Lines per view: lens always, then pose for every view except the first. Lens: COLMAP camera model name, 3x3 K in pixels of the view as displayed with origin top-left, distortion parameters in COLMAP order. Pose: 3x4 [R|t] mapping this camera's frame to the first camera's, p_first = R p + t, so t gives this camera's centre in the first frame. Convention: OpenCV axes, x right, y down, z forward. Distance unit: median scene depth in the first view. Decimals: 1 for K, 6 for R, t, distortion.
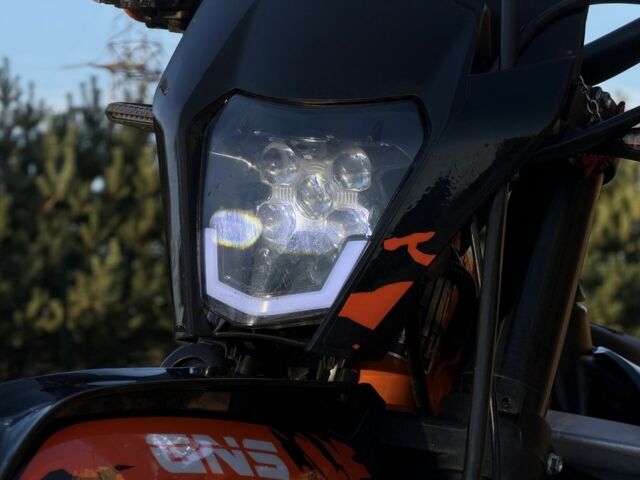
lens RADIAL K [[2527.3, 0, 320.0], [0, 2527.3, 240.0], [0, 0, 1]] dist [0.291387, 2.312356]
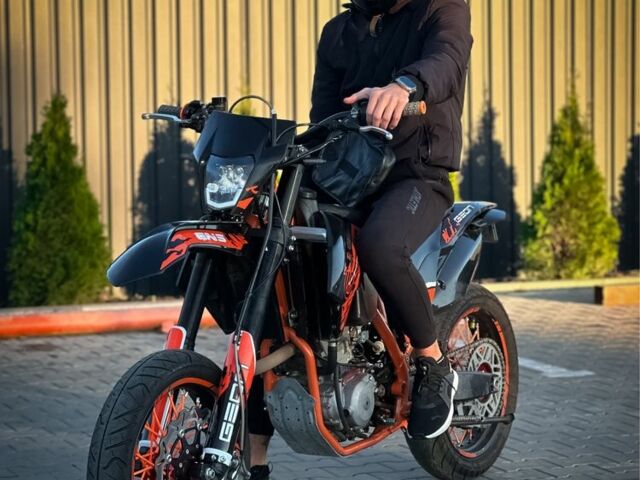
lens RADIAL K [[2527.3, 0, 320.0], [0, 2527.3, 240.0], [0, 0, 1]] dist [0.291387, 2.312356]
pose [[0.997393, -0.066437, -0.028152, 0.258324], [0.067450, 0.997048, 0.036692, -0.060279], [0.025631, -0.038495, 0.998930, -3.222726]]
